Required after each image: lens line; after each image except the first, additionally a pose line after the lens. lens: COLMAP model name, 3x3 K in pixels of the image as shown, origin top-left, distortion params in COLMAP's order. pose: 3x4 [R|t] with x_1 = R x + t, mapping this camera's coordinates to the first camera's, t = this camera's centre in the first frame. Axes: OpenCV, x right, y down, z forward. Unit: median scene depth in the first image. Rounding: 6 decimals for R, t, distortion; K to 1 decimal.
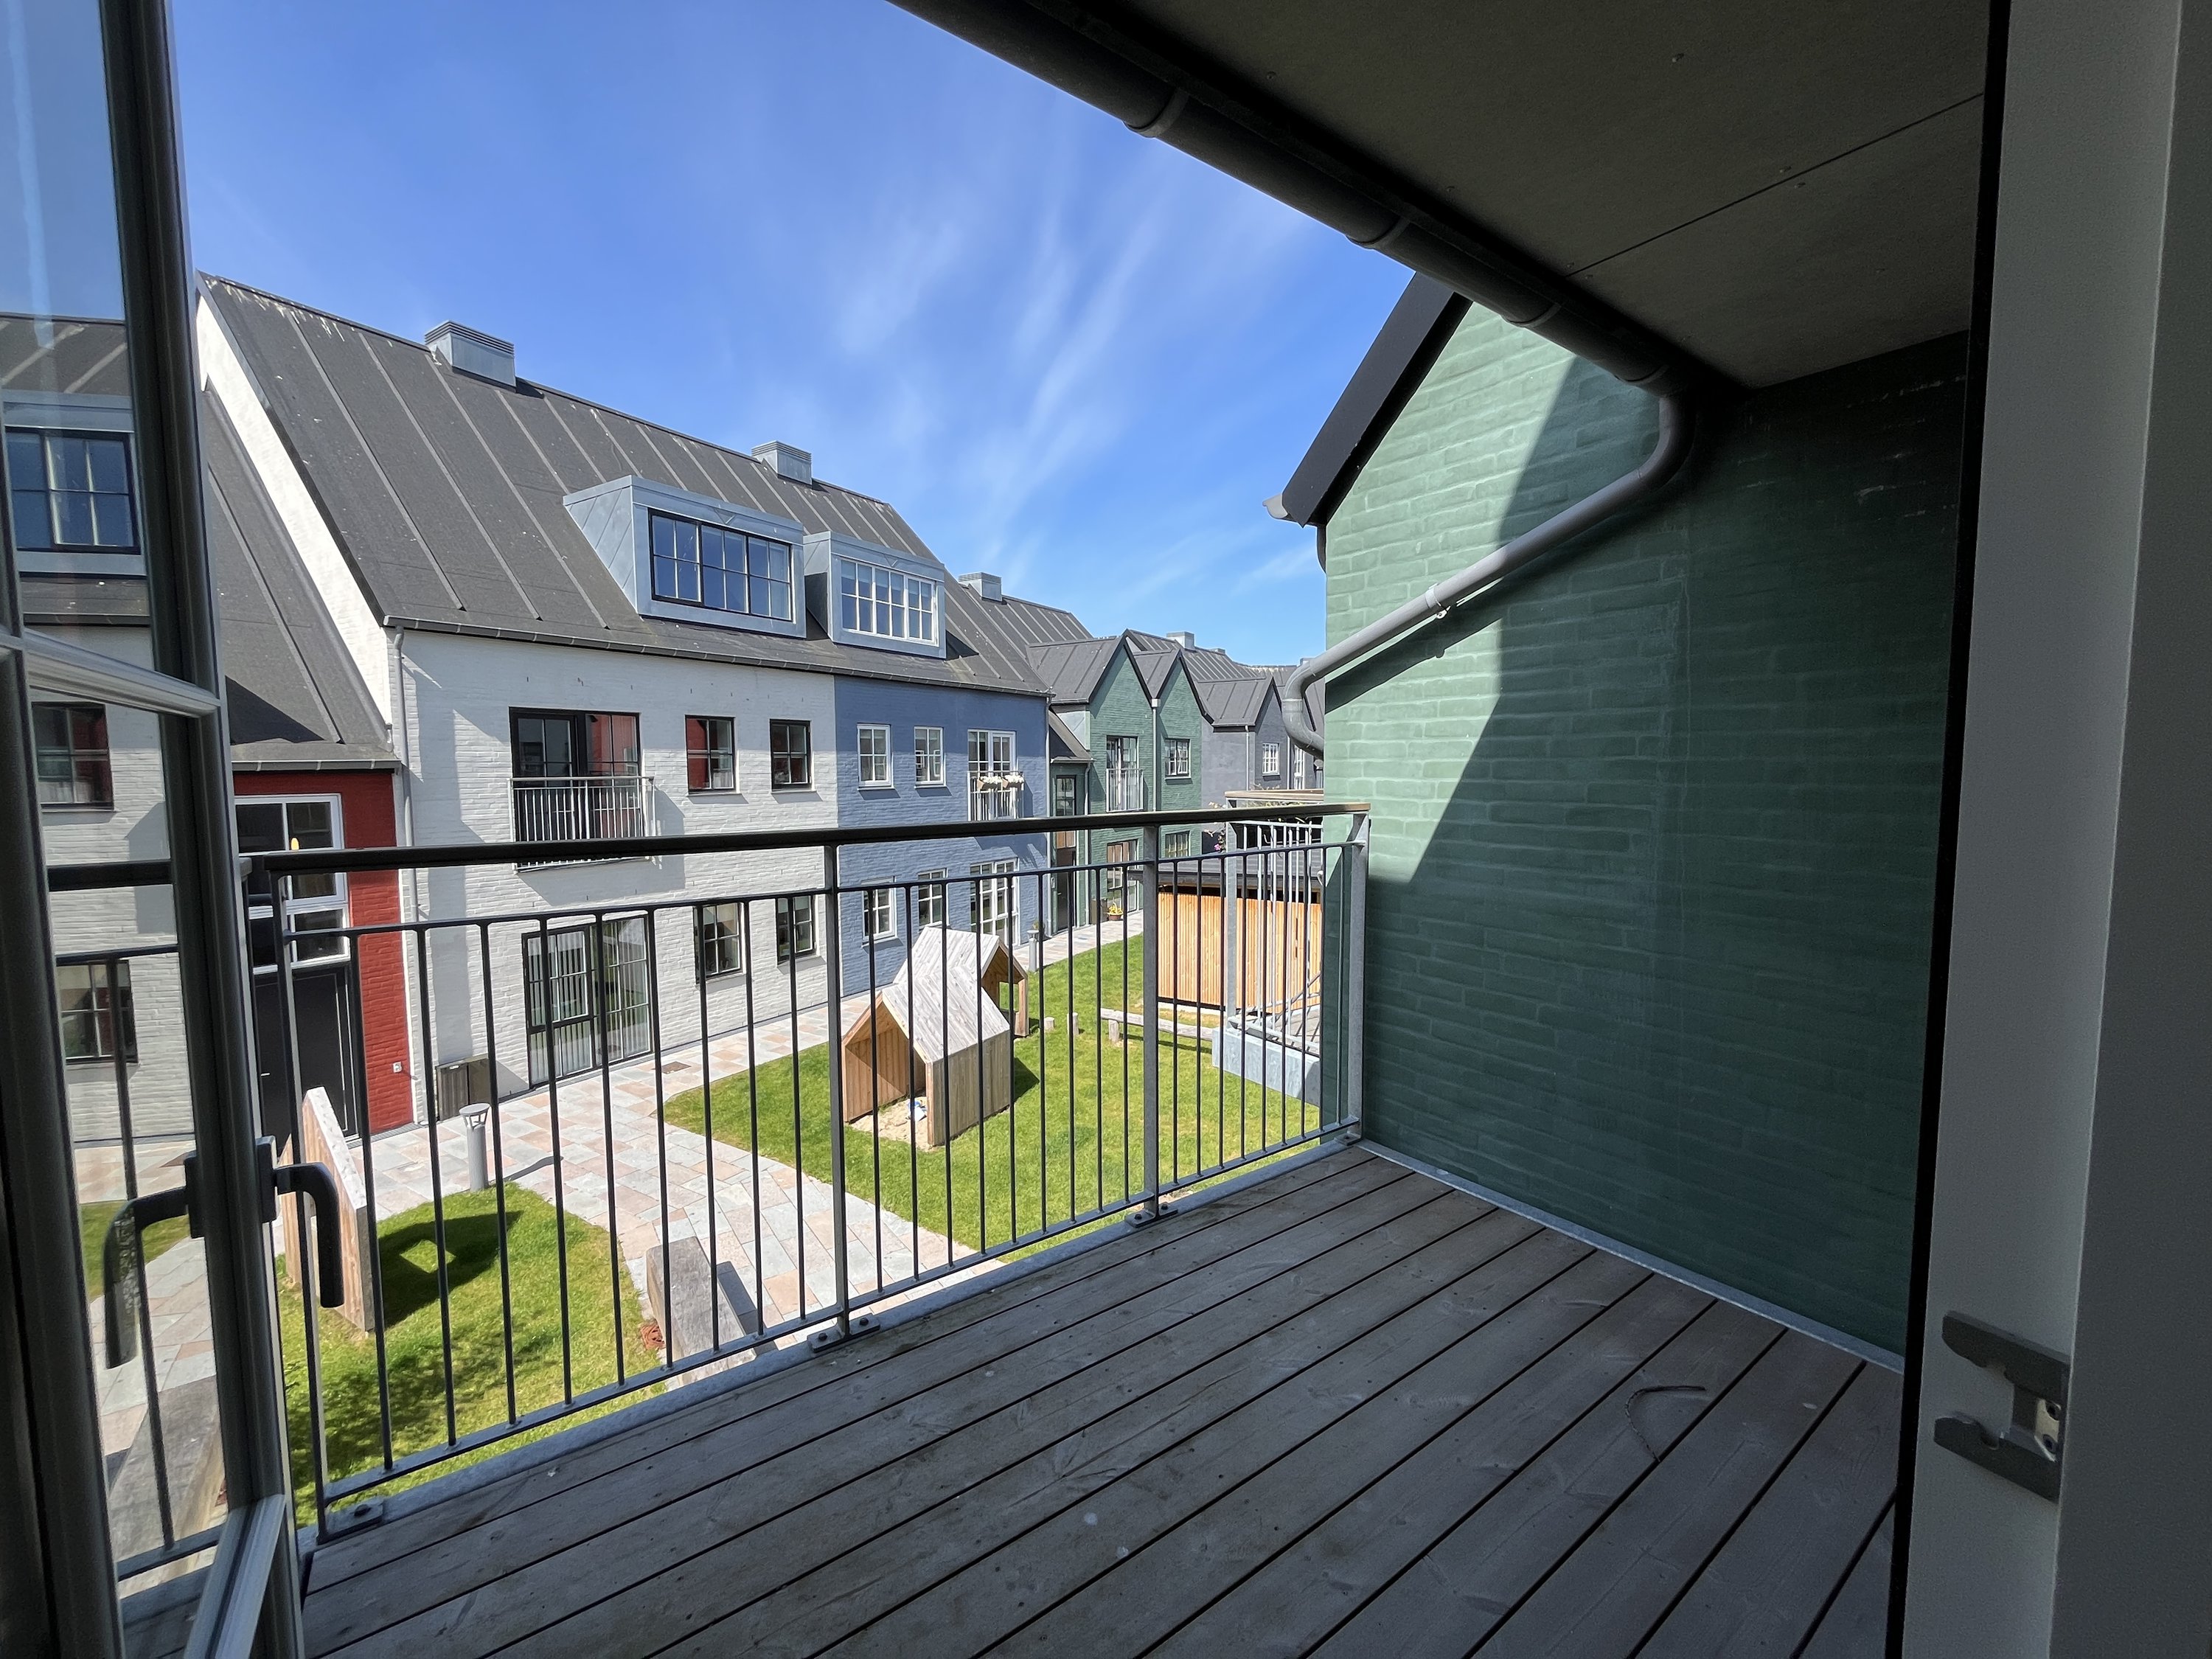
lens RADIAL K [[893.6, 0, 1101.4], [0, 893.6, 829.6], [0, 0, 1]] dist [-0.000996, -0.000638]
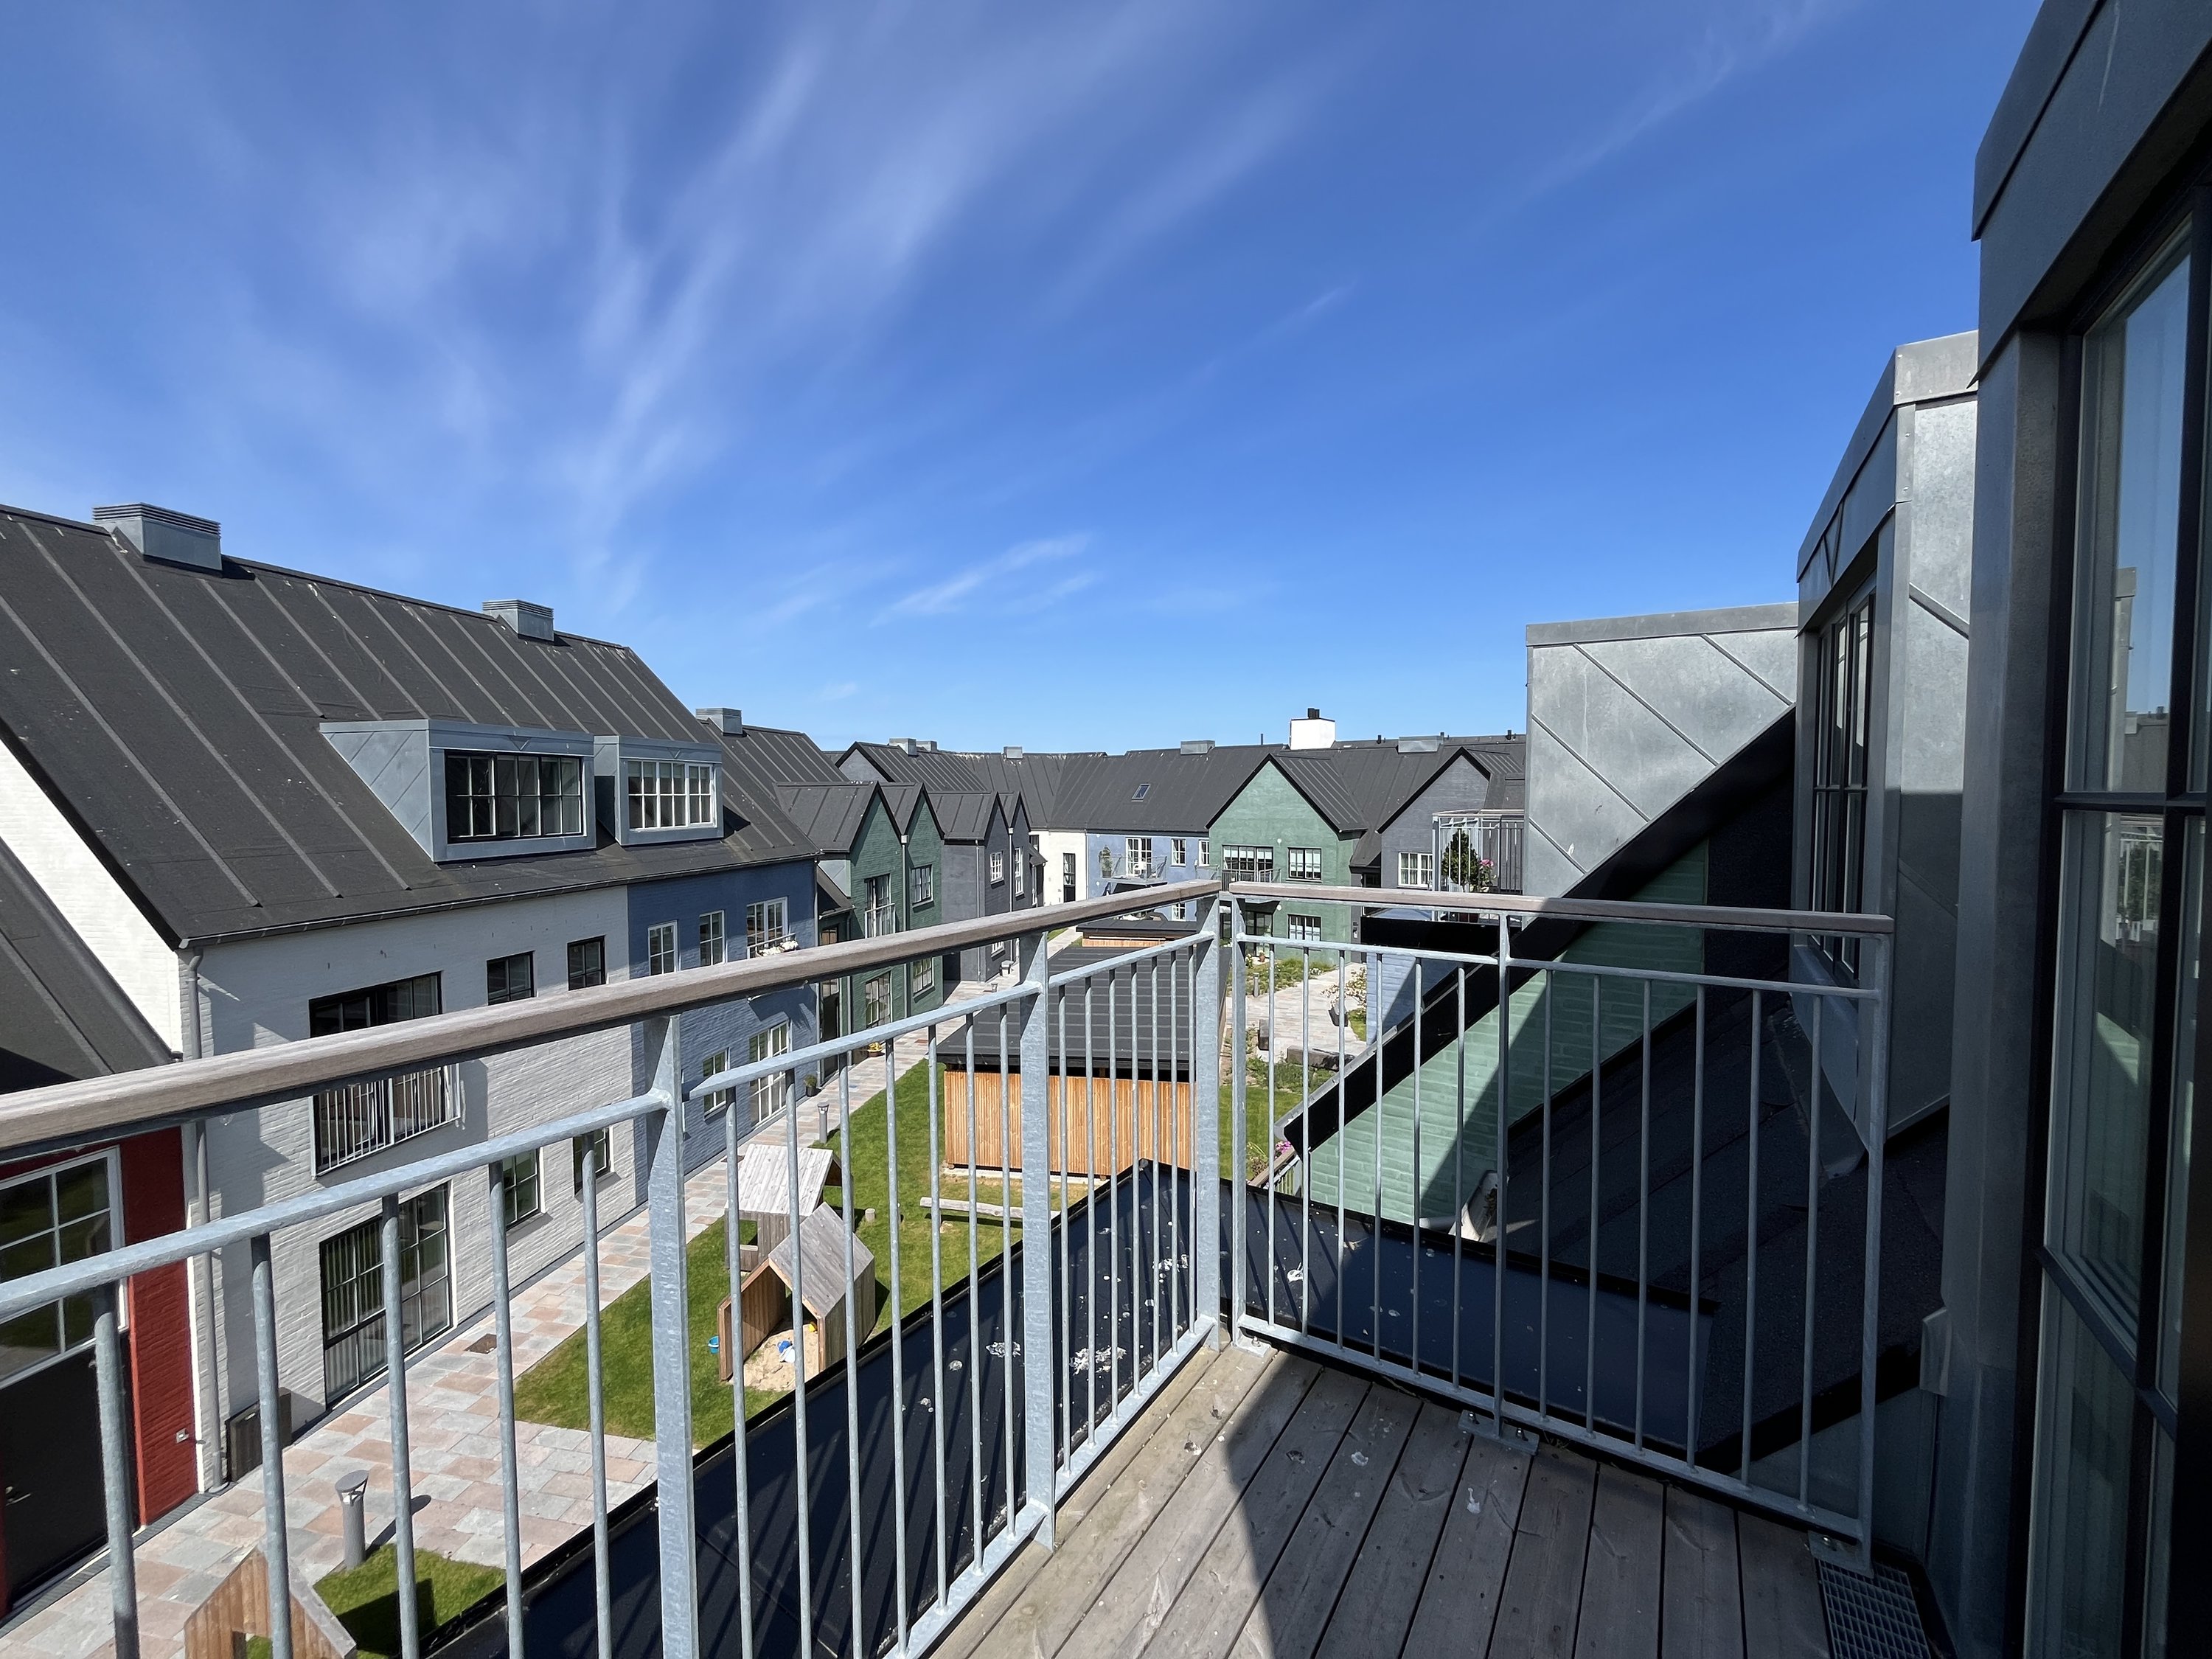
lens RADIAL K [[893.6, 0, 1101.4], [0, 893.6, 829.6], [0, 0, 1]] dist [-0.000996, -0.000638]
pose [[0.935156, -0.011702, 0.354042, -0.158424], [0.023427, 0.999309, -0.028851, -0.193246], [-0.353460, 0.035274, 0.934784, -0.116676]]
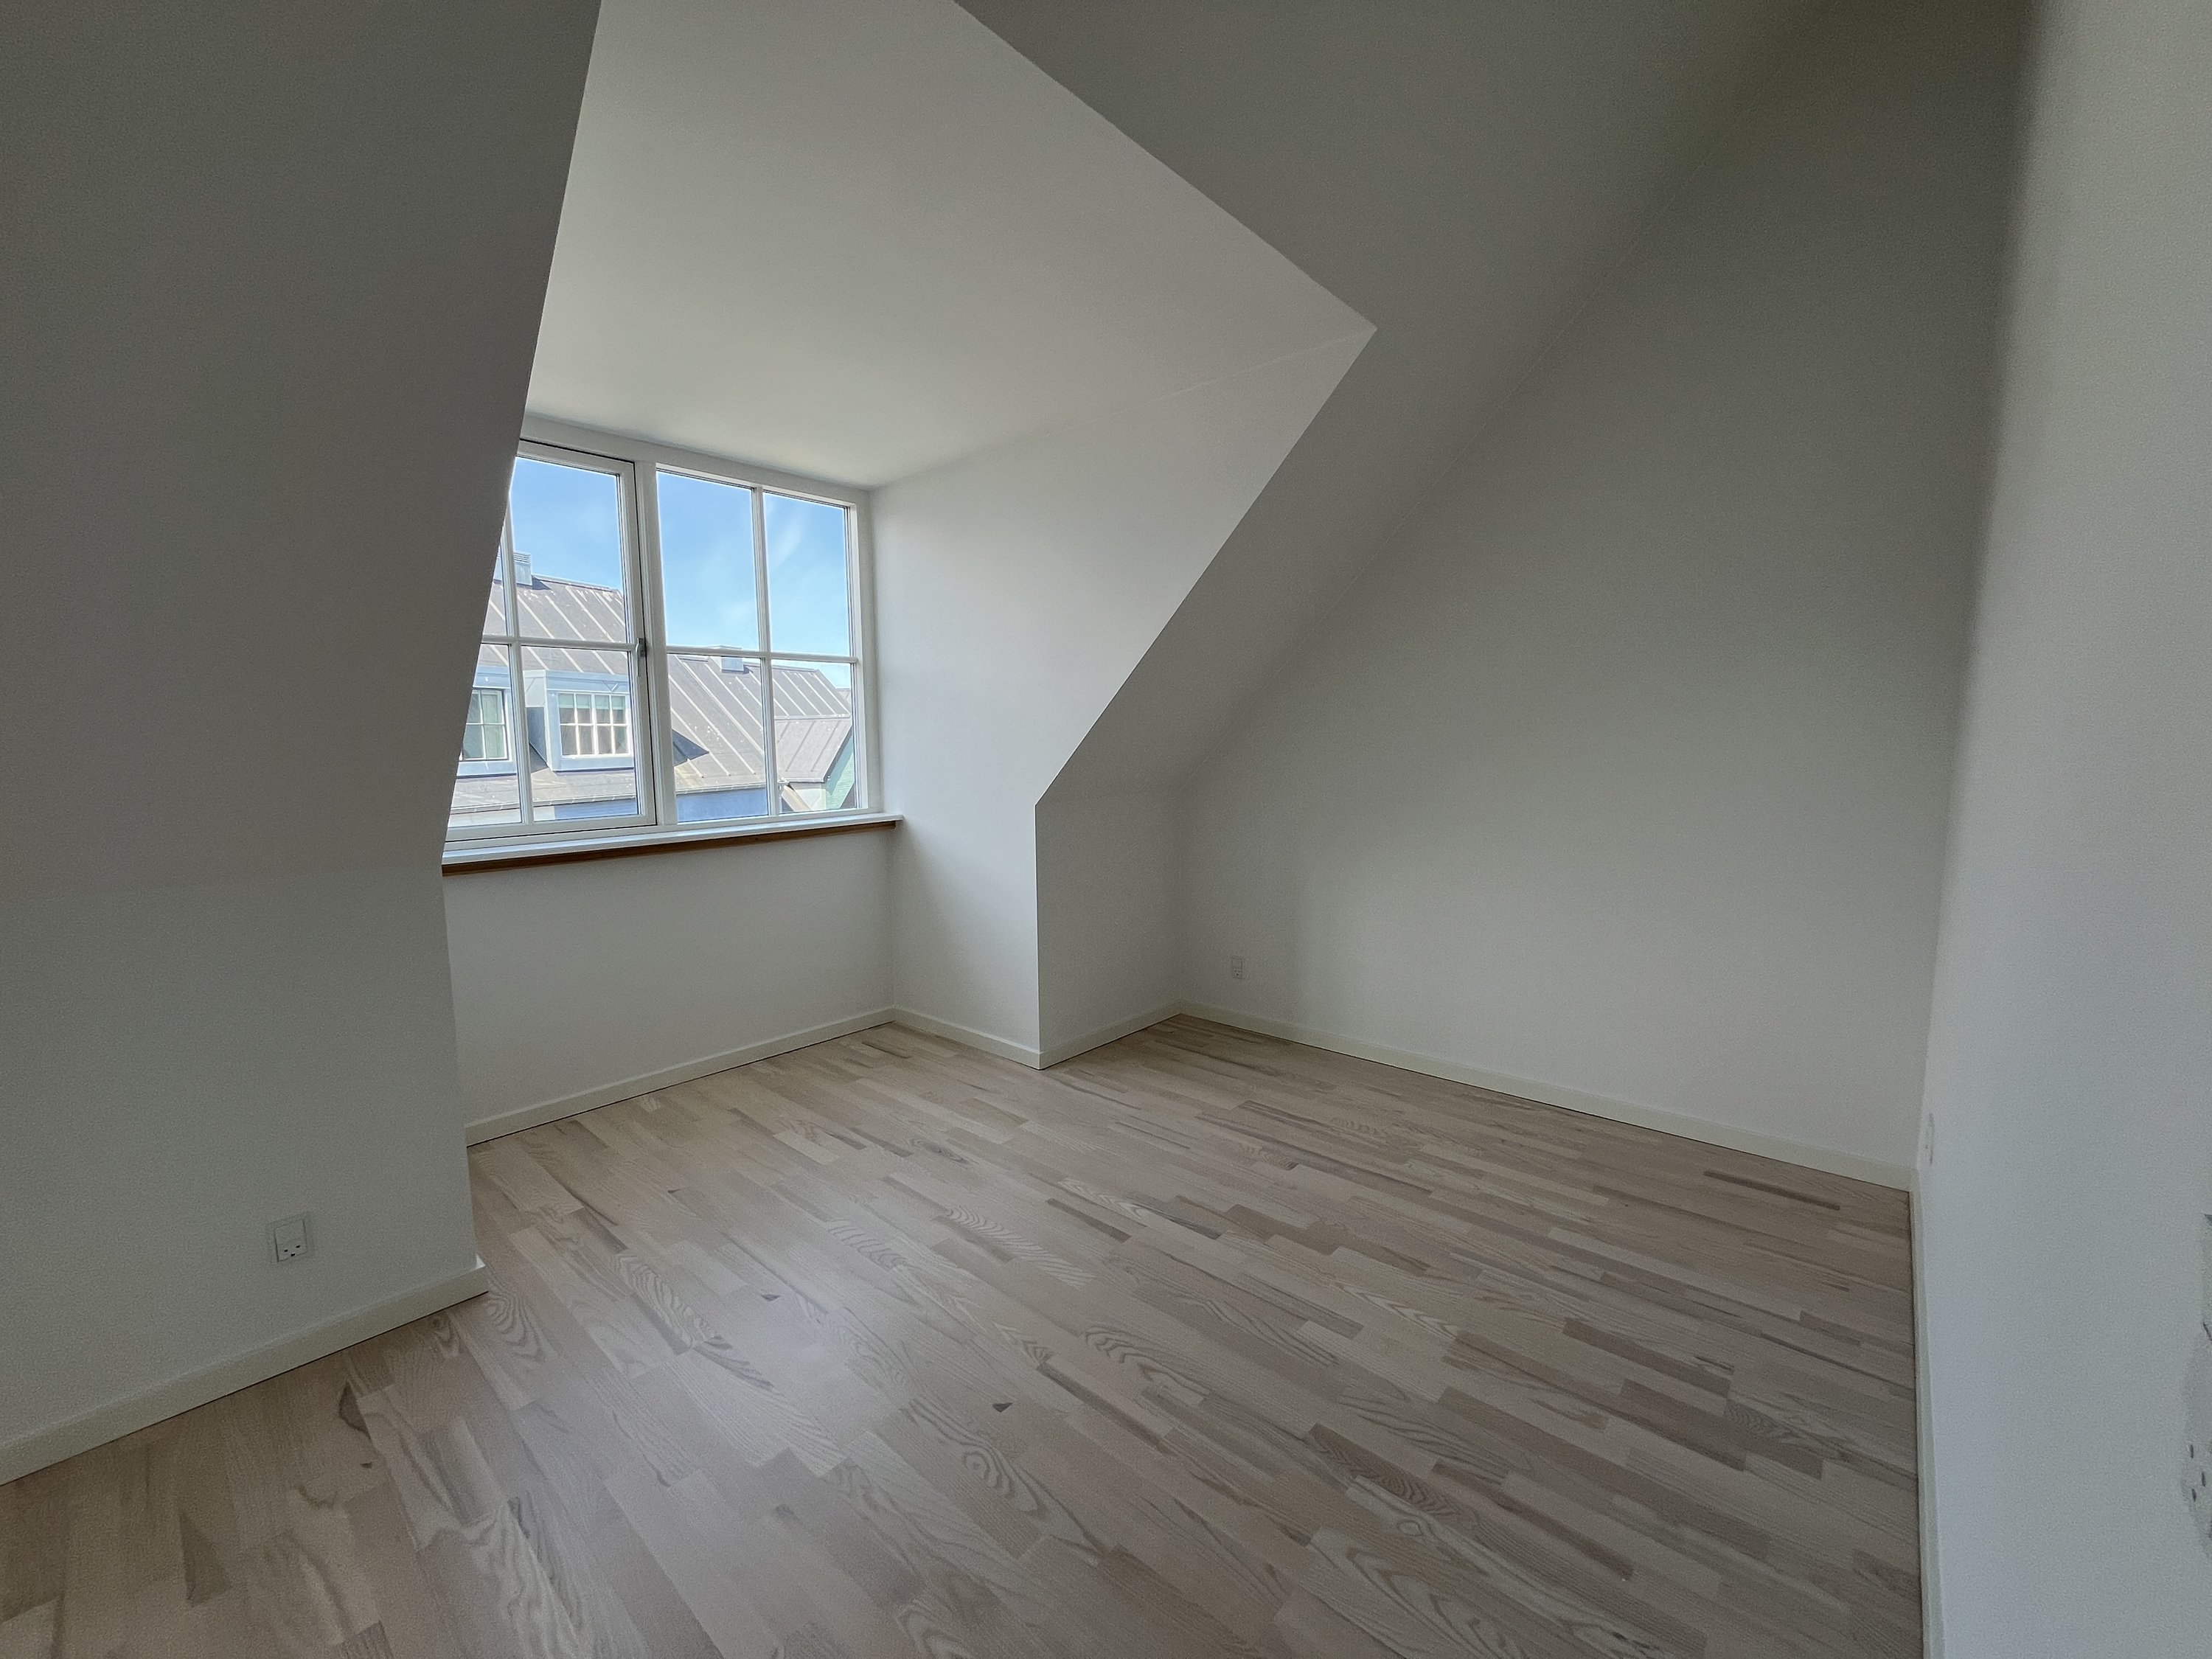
lens RADIAL K [[893.6, 0, 1101.4], [0, 893.6, 829.6], [0, 0, 1]] dist [-0.000996, -0.000638]
pose [[0.975972, -0.028194, 0.216063, 0.117539], [0.021131, 0.999166, 0.034930, -0.168186], [-0.216868, -0.029525, 0.975754, -0.212235]]
